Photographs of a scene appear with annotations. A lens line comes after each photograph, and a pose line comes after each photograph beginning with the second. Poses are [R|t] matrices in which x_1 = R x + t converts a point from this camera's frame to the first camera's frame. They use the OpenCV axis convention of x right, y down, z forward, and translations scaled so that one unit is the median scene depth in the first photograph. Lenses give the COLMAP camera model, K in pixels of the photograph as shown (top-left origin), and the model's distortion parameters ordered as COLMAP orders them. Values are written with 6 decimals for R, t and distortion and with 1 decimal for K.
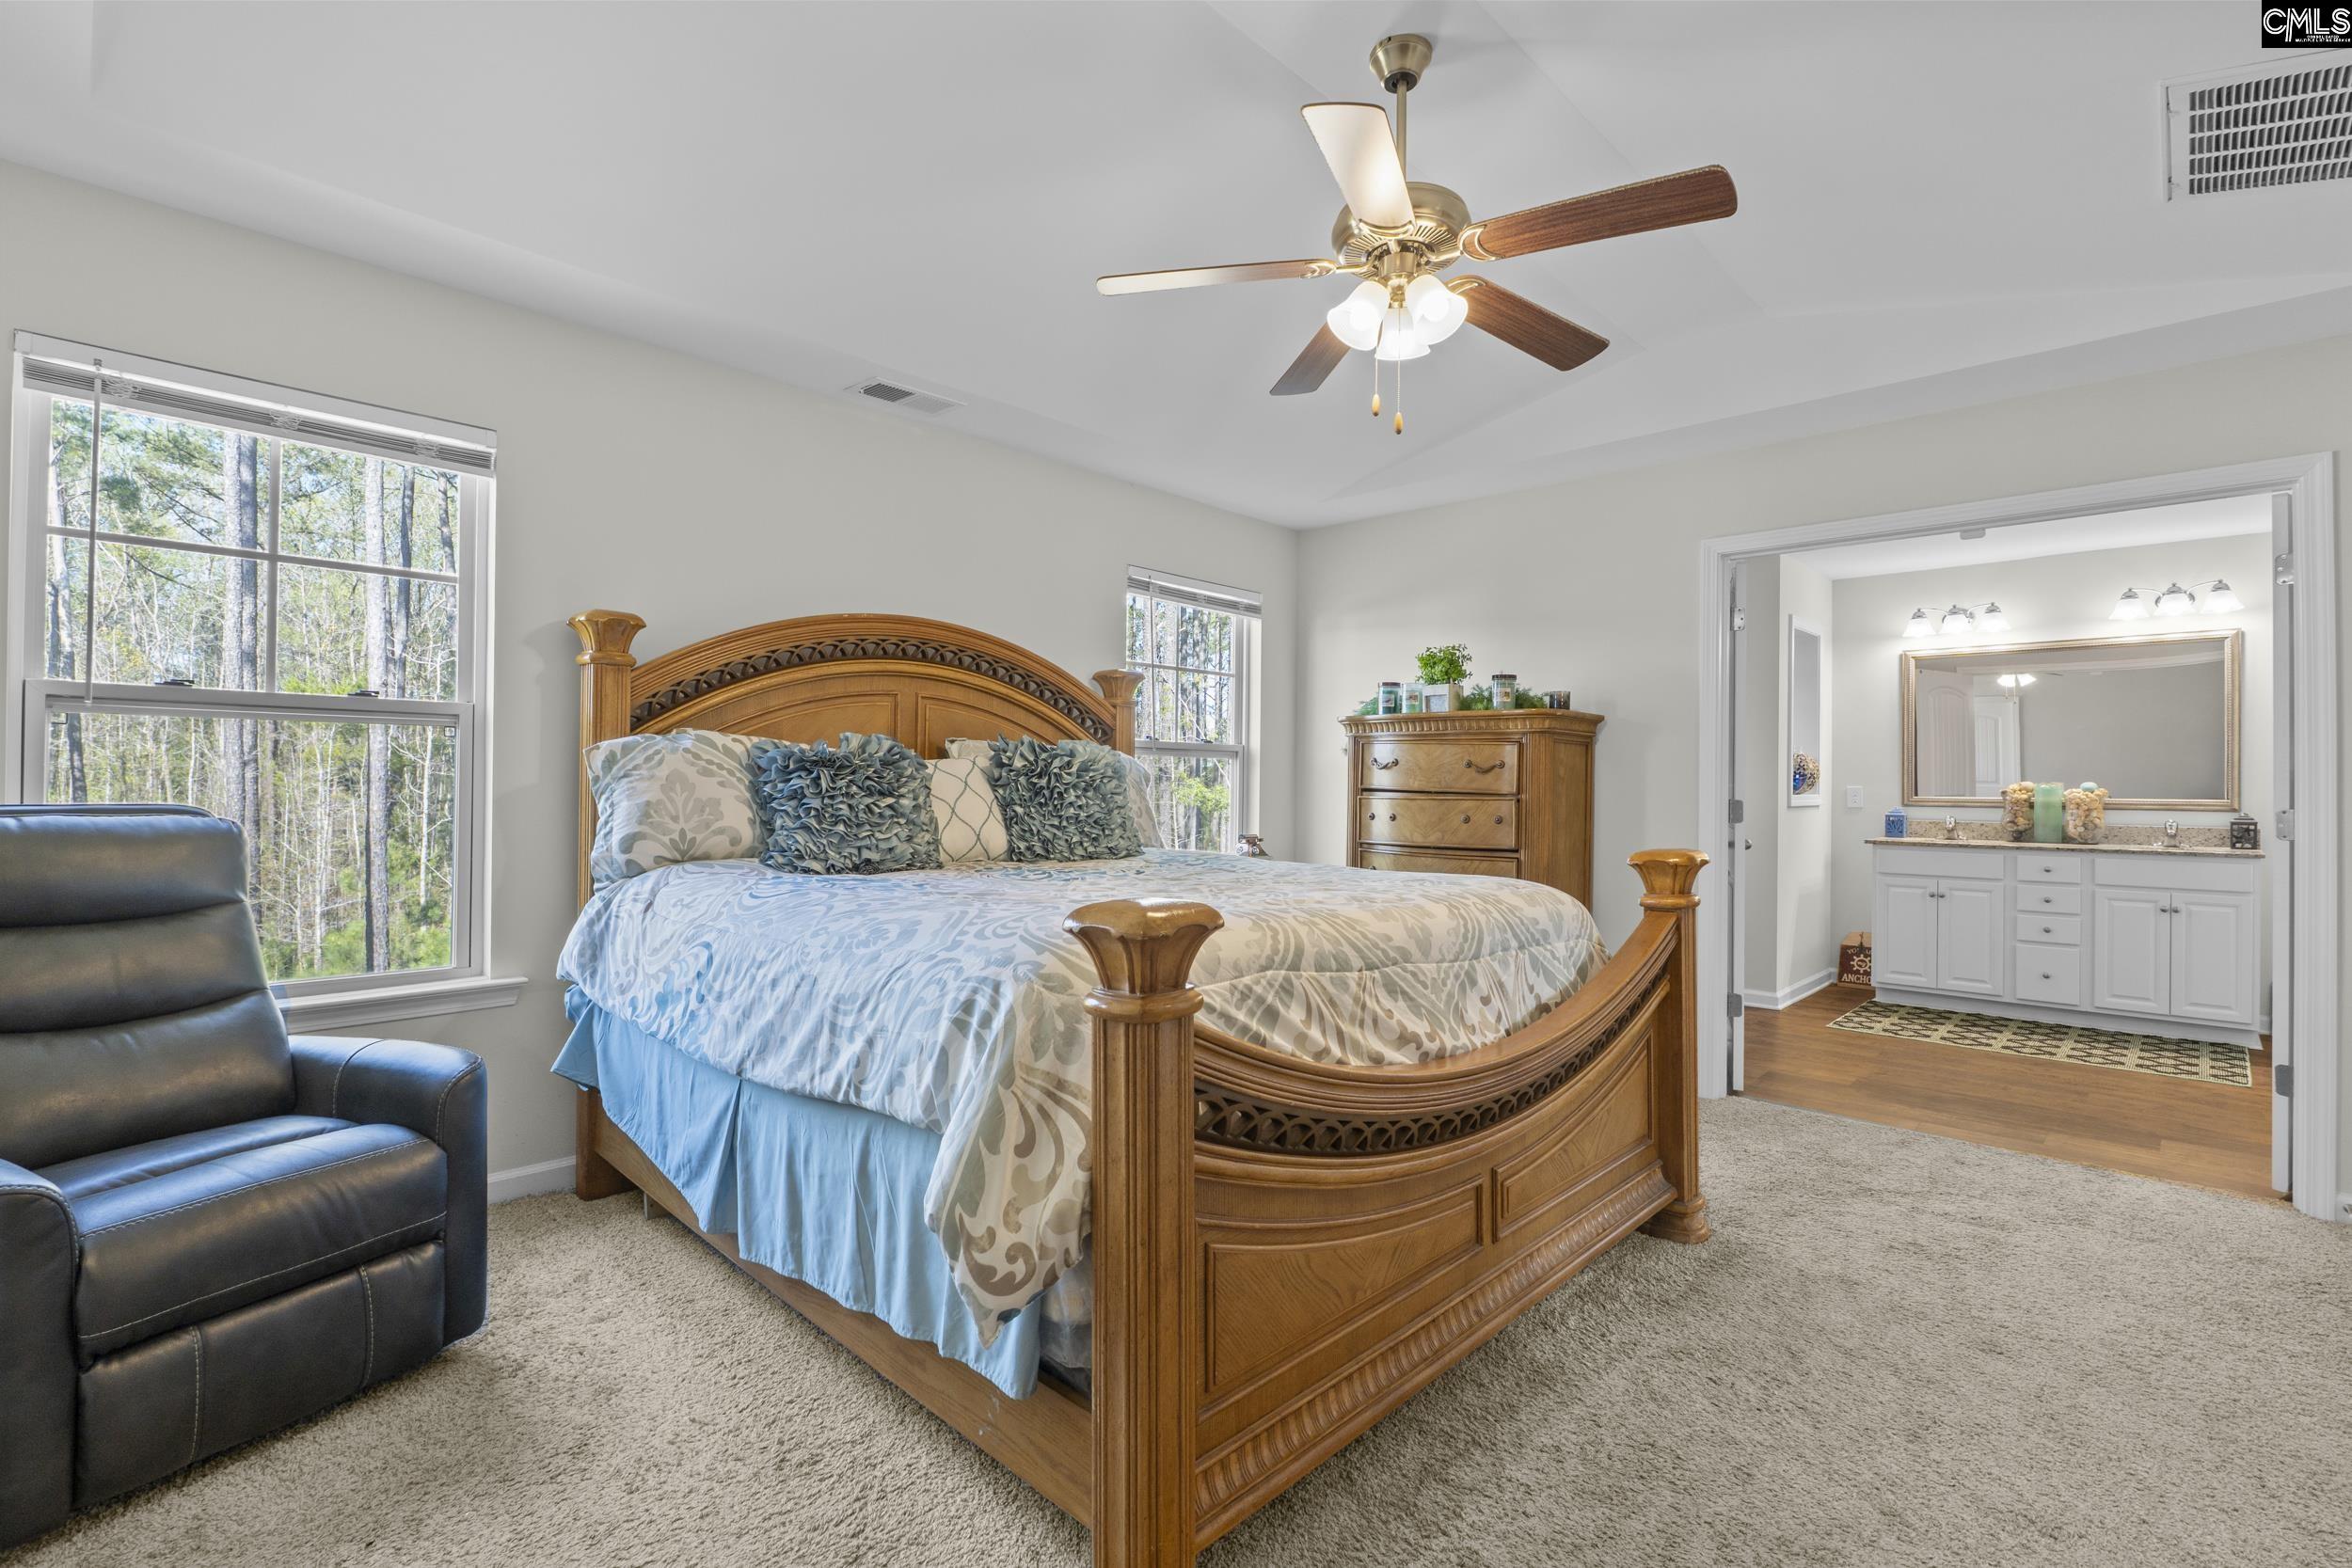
lens RADIAL K [[1082.9, 0, 1175.8], [0, 1082.9, 785.0], [0, 0, 1]] dist [-0.009397, -0.000210]
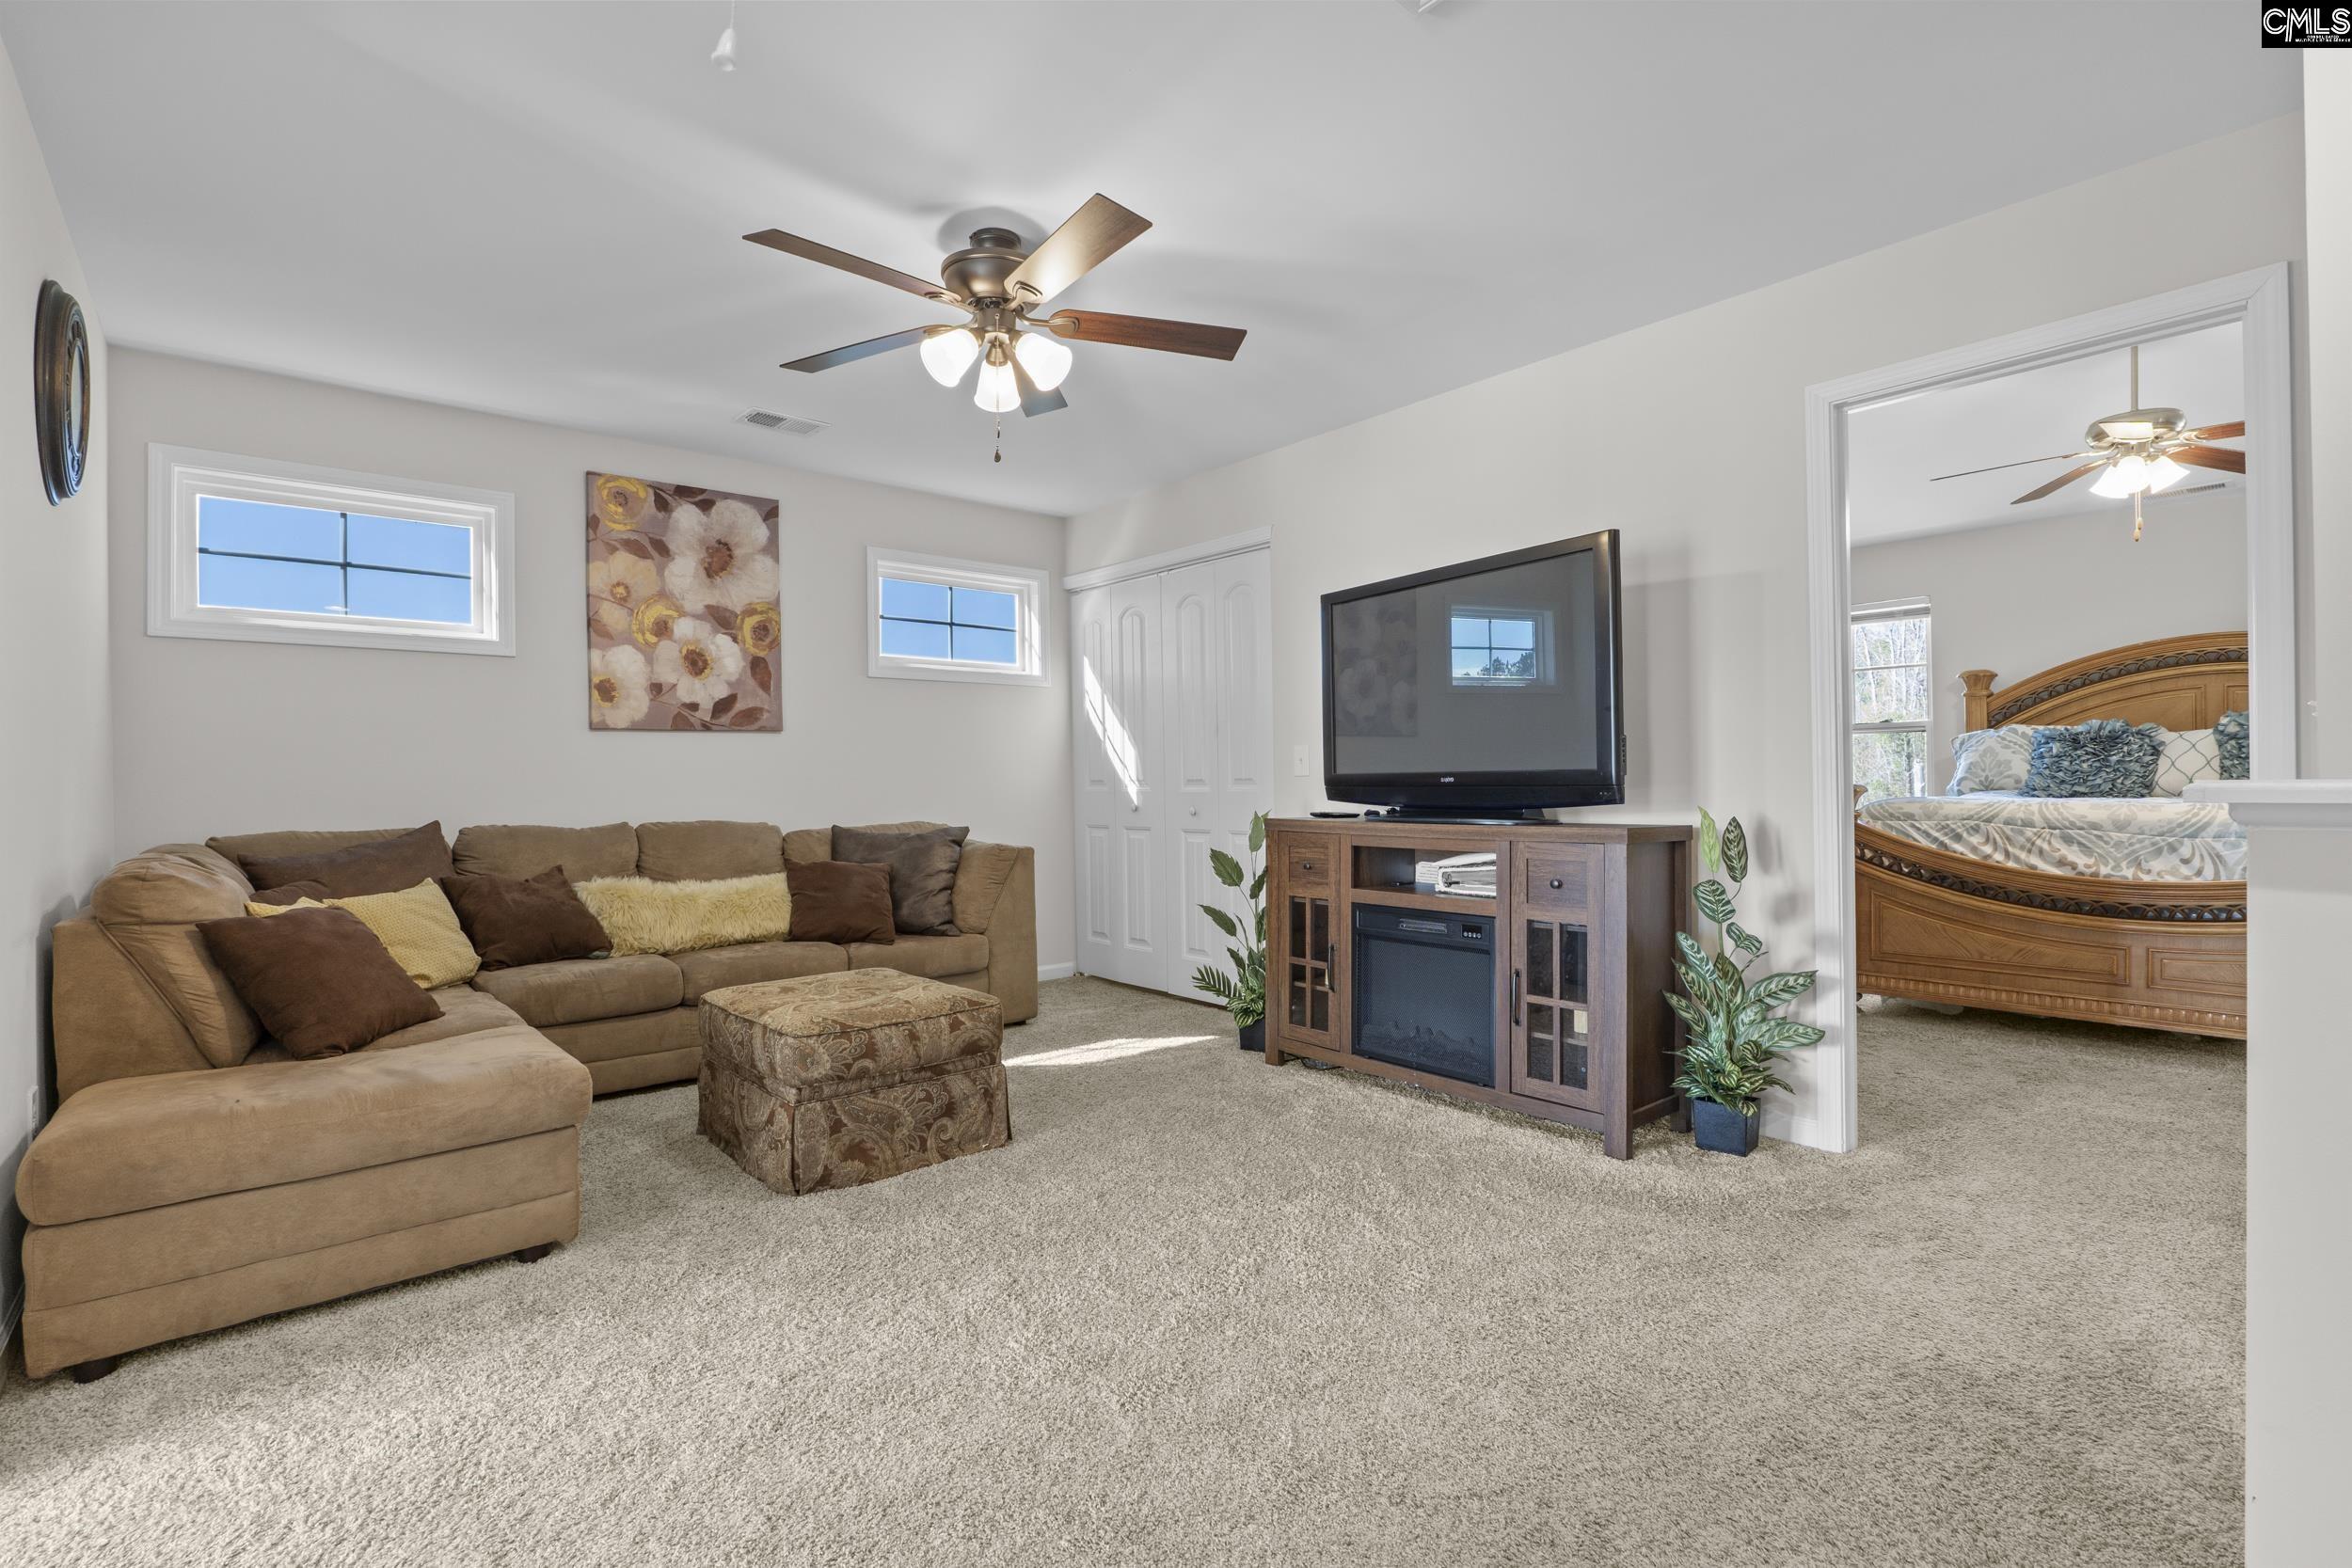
lens RADIAL K [[1082.9, 0, 1180.2], [0, 1082.9, 775.4], [0, 0, 1]] dist [-0.009397, -0.000210]
pose [[-0.082001, -0.017157, -0.996485, 1.766476], [0.012022, 0.999762, -0.018203, 0.062601], [0.996560, -0.013473, -0.081775, -0.372755]]
